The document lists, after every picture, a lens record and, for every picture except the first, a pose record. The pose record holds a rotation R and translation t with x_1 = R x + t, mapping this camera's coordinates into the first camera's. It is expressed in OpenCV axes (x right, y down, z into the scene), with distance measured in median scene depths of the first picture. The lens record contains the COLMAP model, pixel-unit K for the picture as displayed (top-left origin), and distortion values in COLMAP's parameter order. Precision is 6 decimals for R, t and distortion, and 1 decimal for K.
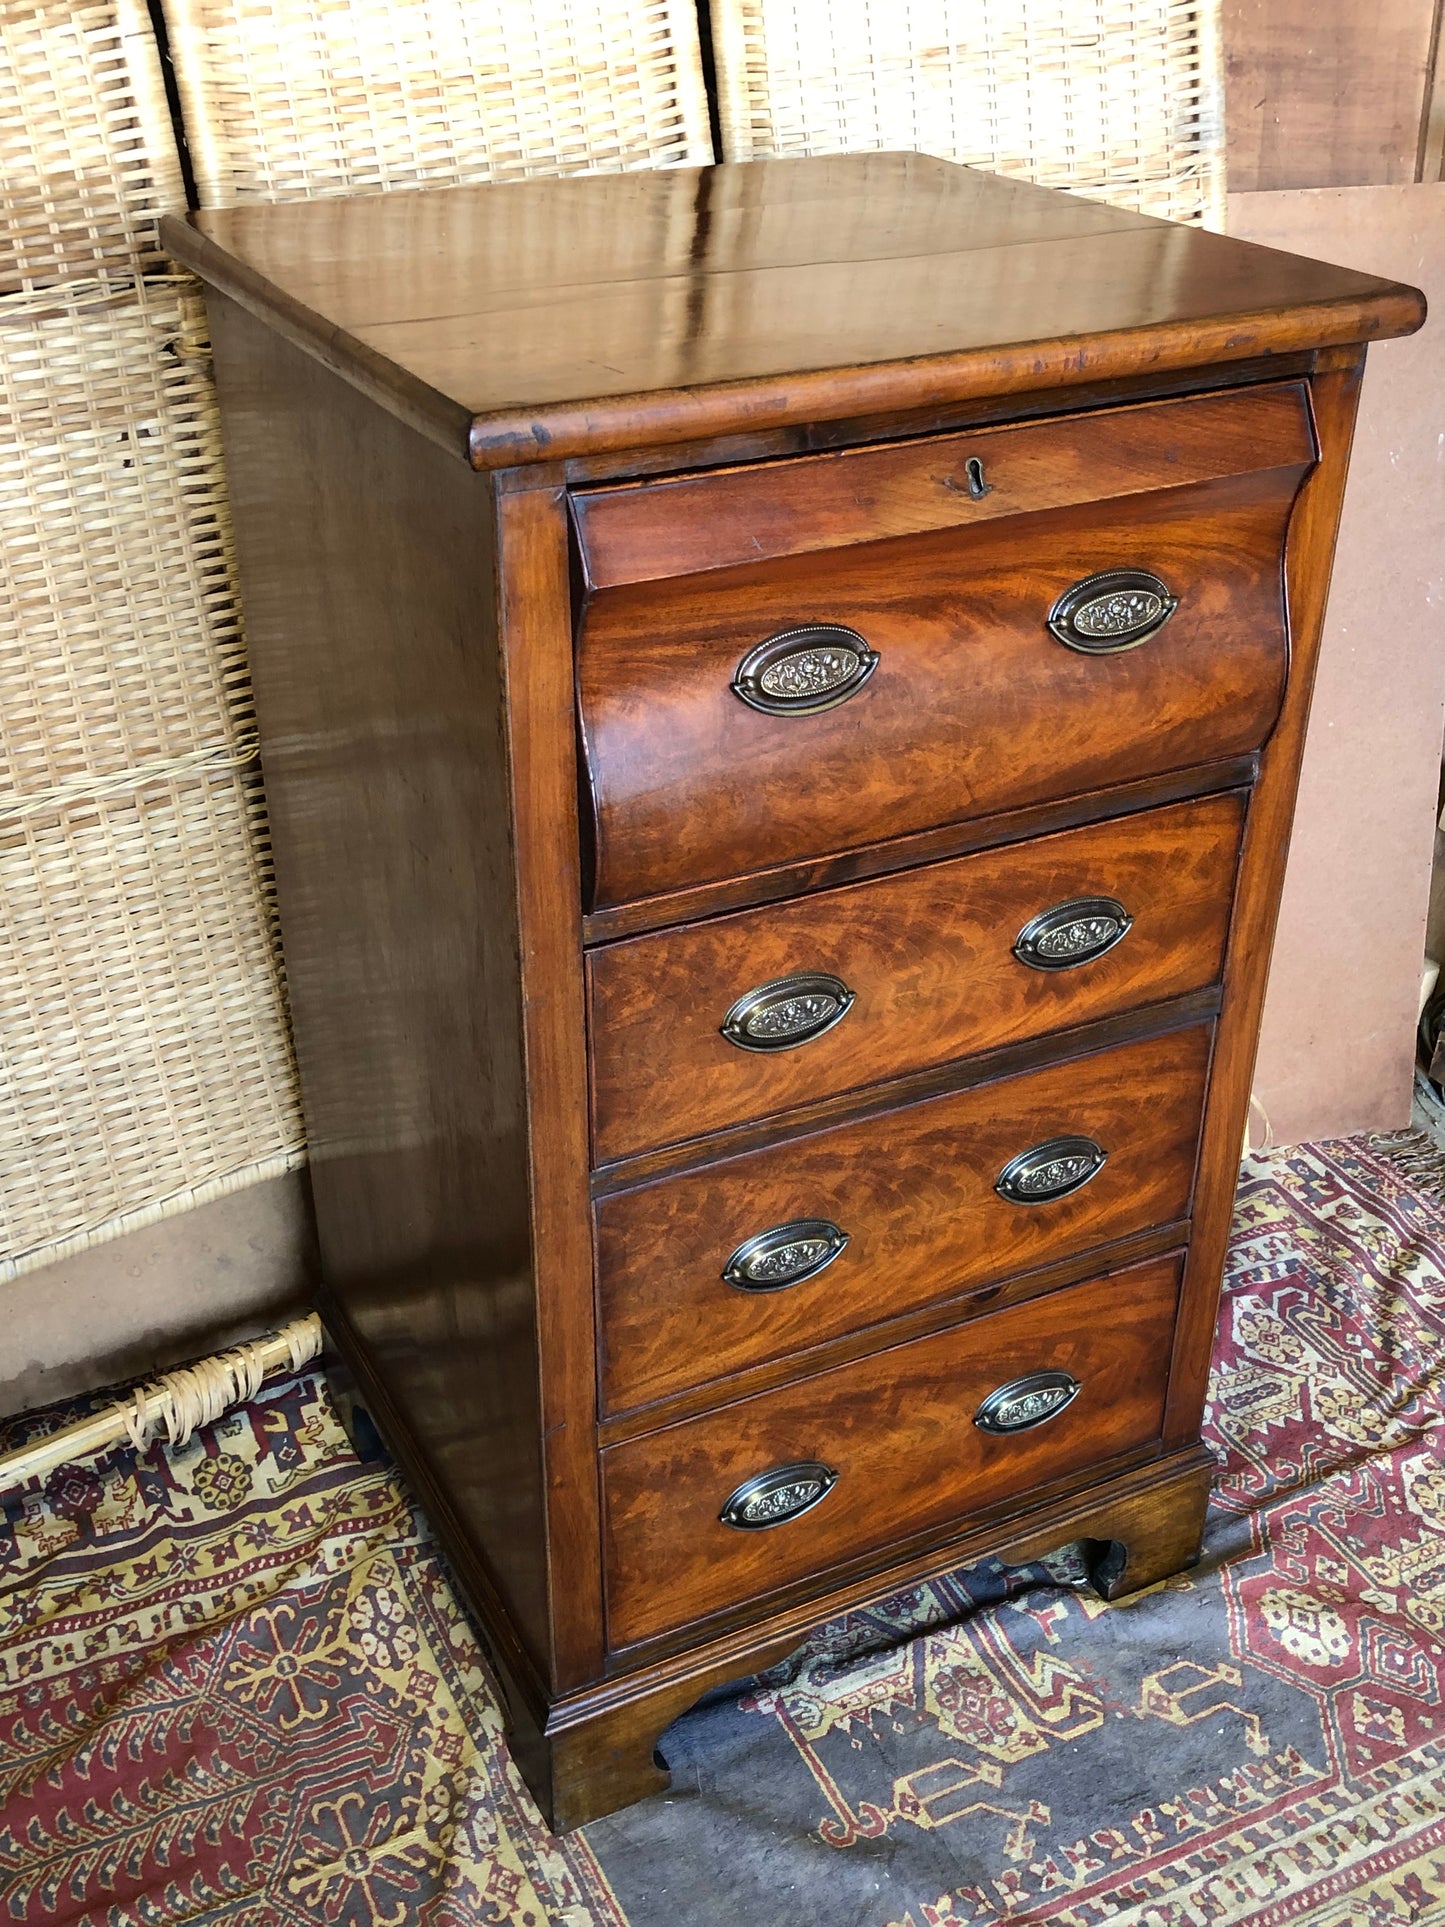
lens RADIAL K [[2079.9, 0, 738.5], [0, 2079.9, 953.2], [0, 0, 1]] dist [0.078713, -0.141249]
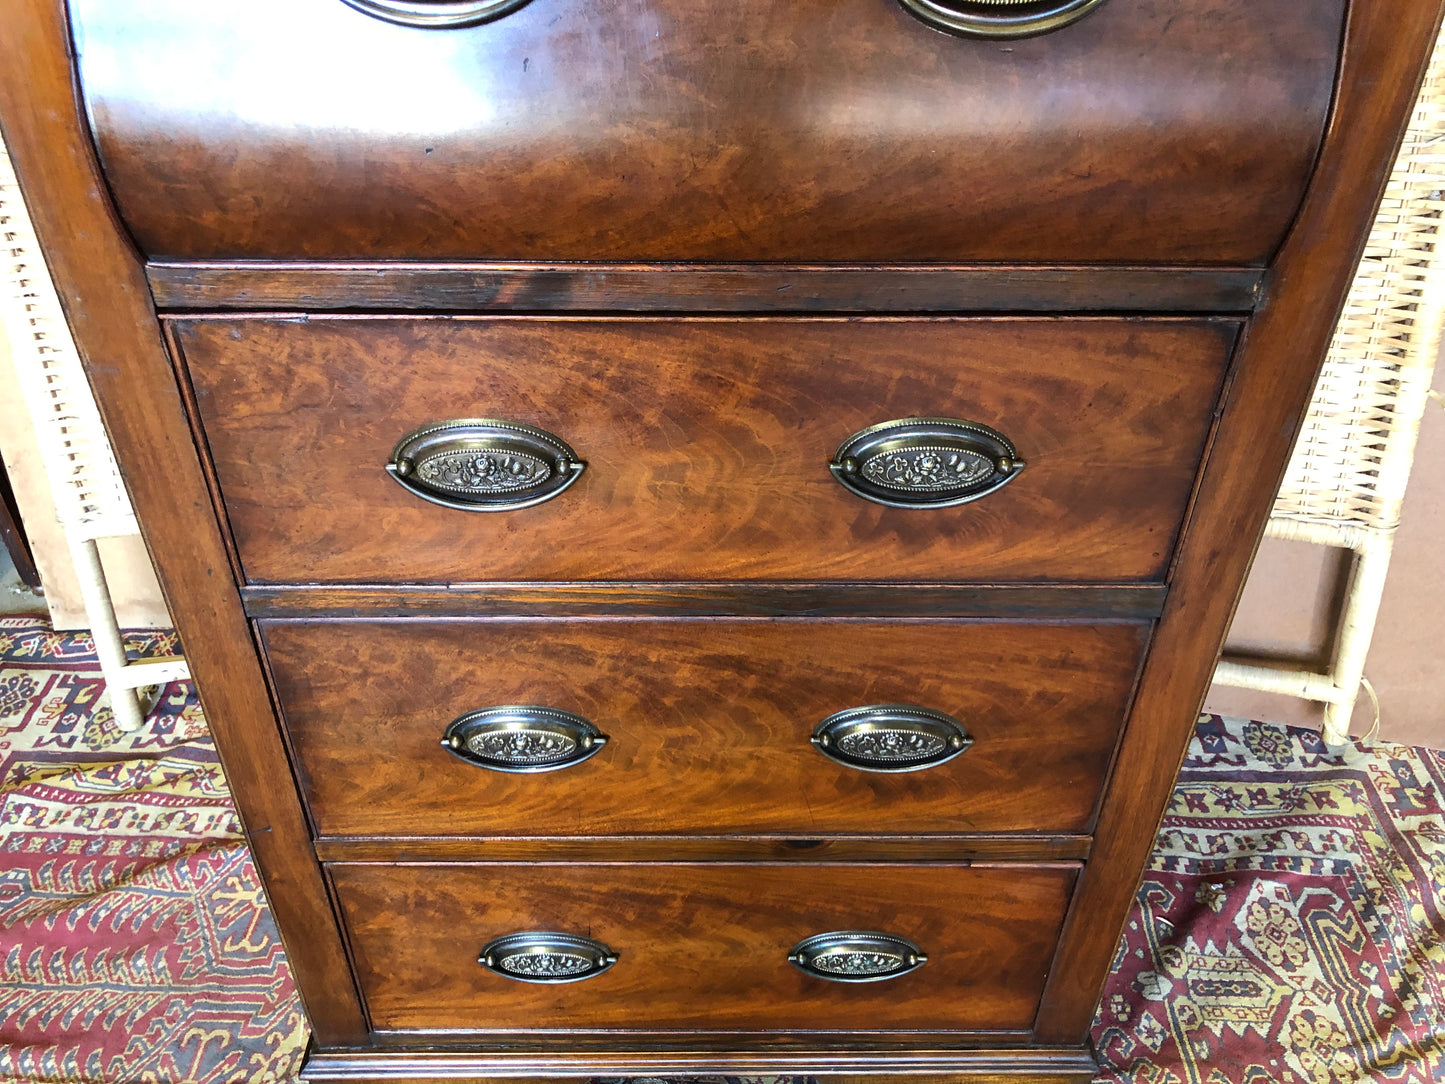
lens RADIAL K [[1194.8, 0, 719.3], [0, 1194.8, 547.6], [0, 0, 1]] dist [0.026918, 0.000324]
pose [[0.891754, 0.274615, -0.359669, 0.215972], [-0.227060, 0.959054, 0.169292, -0.030333], [0.391432, -0.069301, 0.917594, 0.489238]]
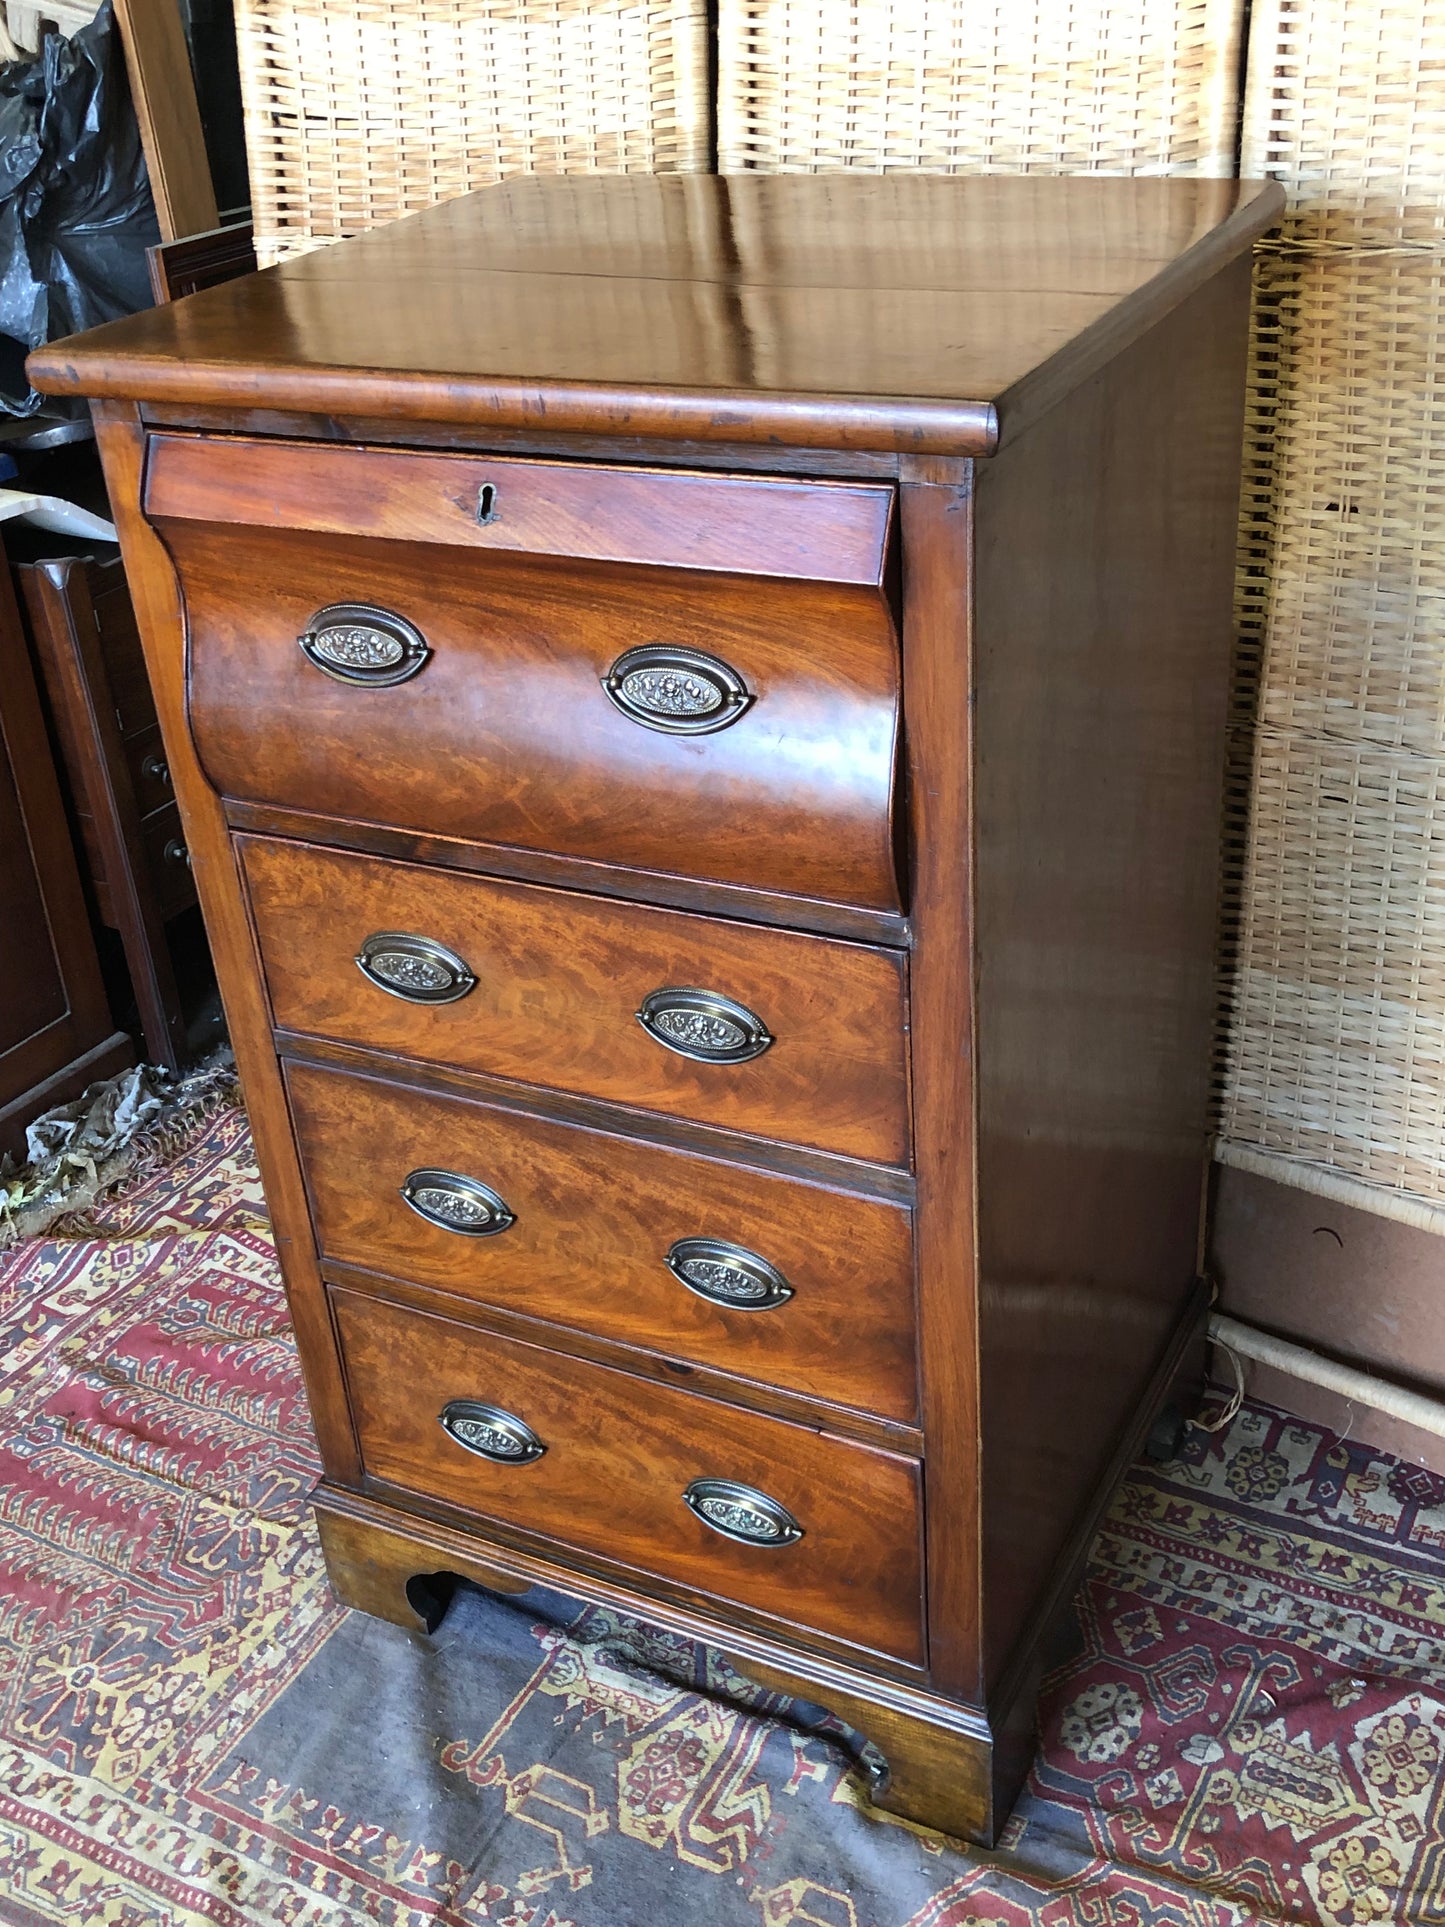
lens RADIAL K [[2095.4, 0, 729.9], [0, 2095.4, 964.3], [0, 0, 1]] dist [0.036363, -0.007789]
pose [[0.574906, 0.361408, -0.734075, 0.710622], [-0.337330, 0.922060, 0.189772, -0.182063], [0.745447, 0.138525, 0.652012, 0.334907]]
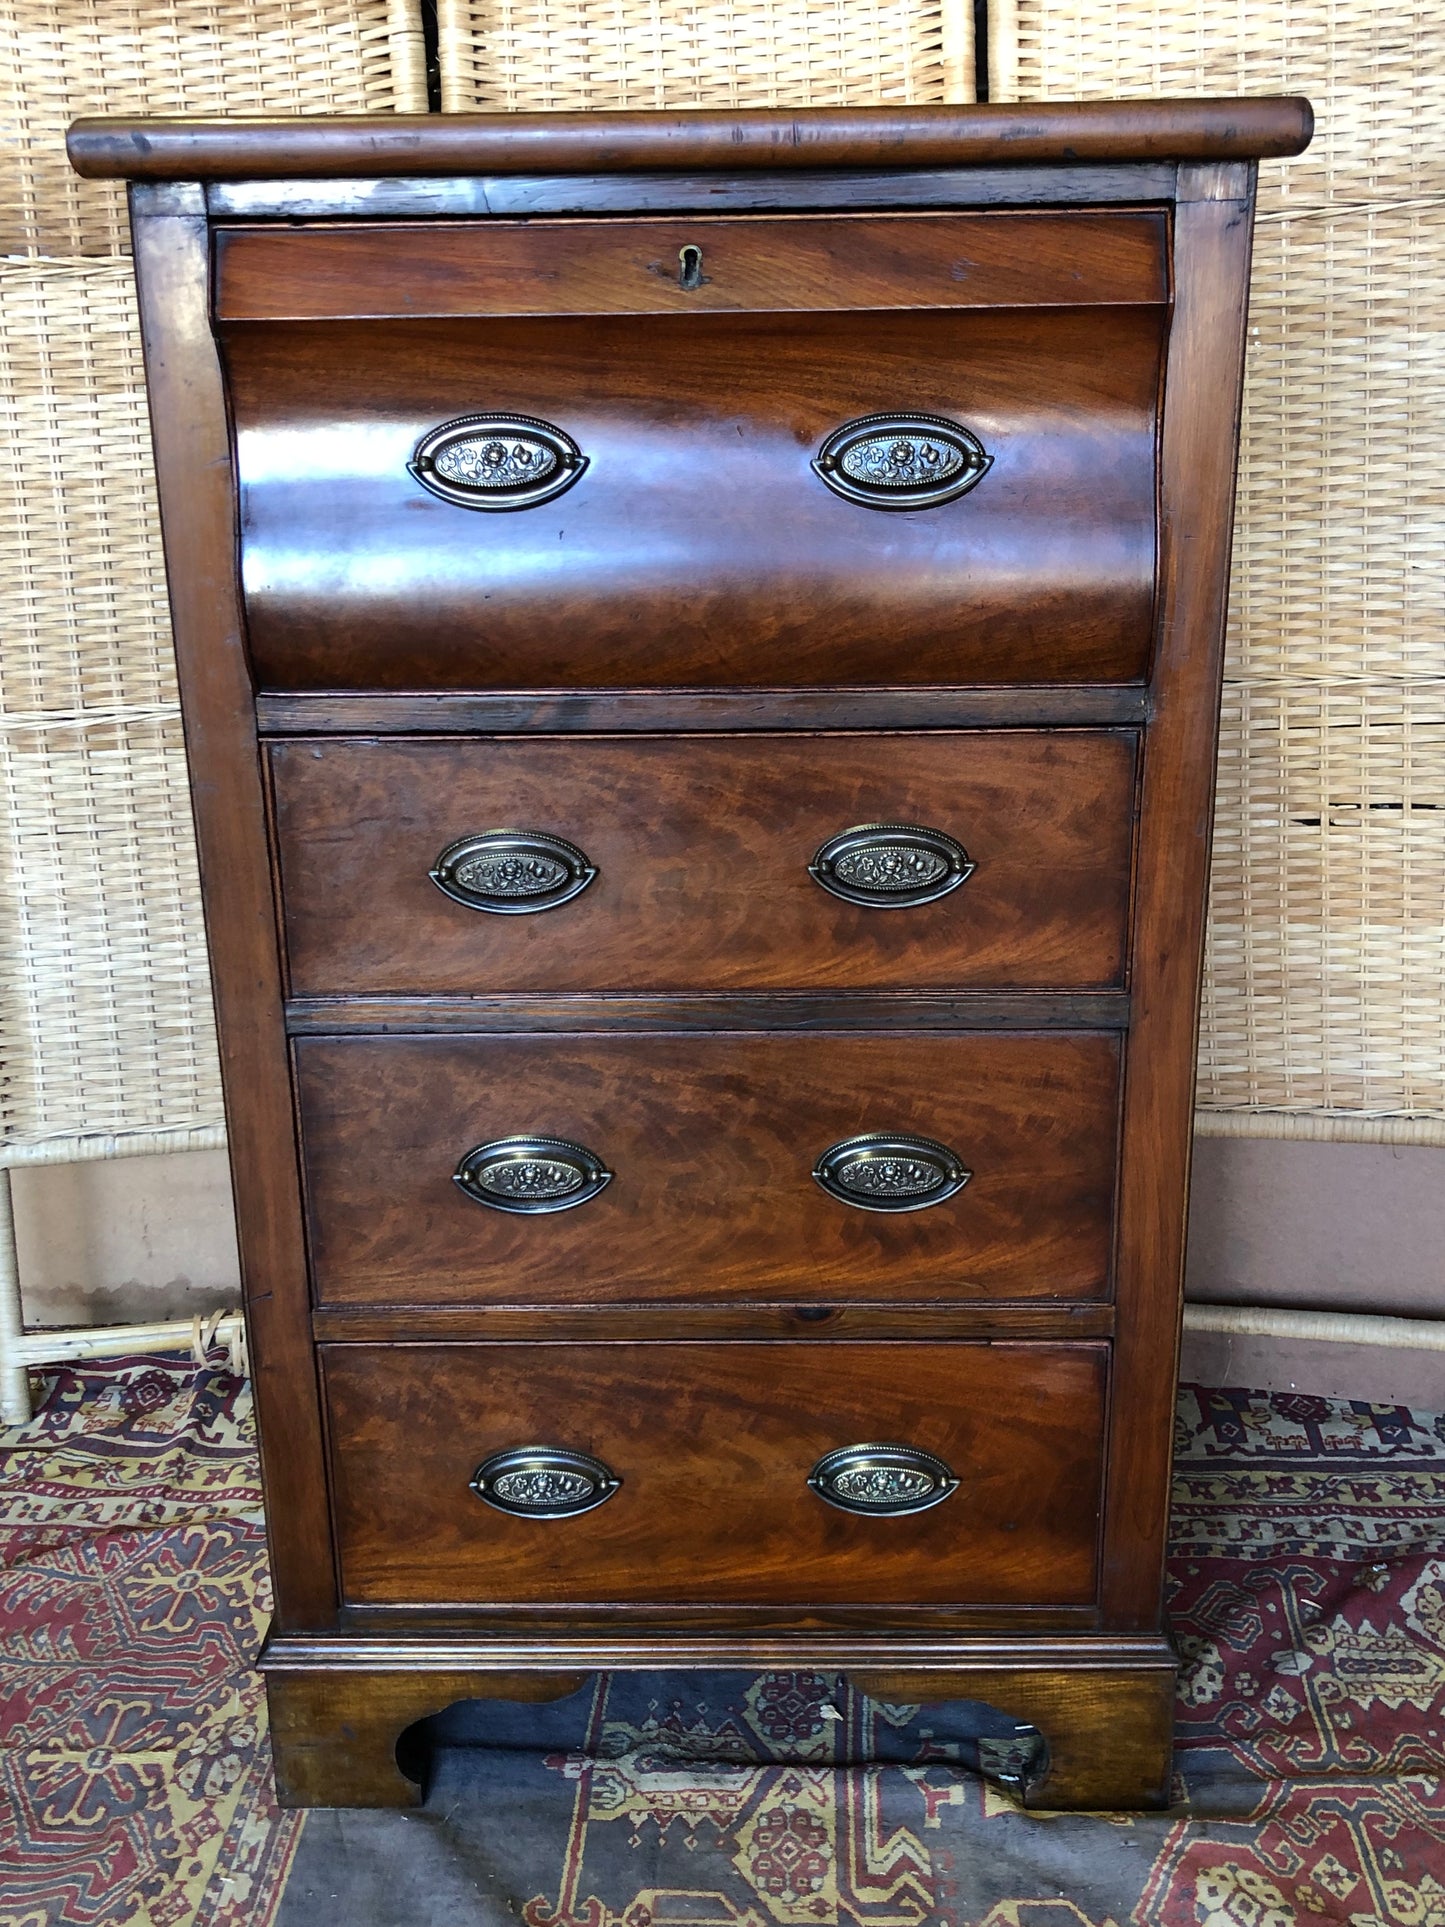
lens RADIAL K [[2079.9, 0, 738.5], [0, 2079.9, 953.2], [0, 0, 1]] dist [0.078713, -0.141249]
pose [[0.877968, 0.140977, -0.457491, 0.422719], [-0.216848, 0.969106, -0.117519, 0.117408], [0.426789, 0.202384, 0.881415, 0.192559]]
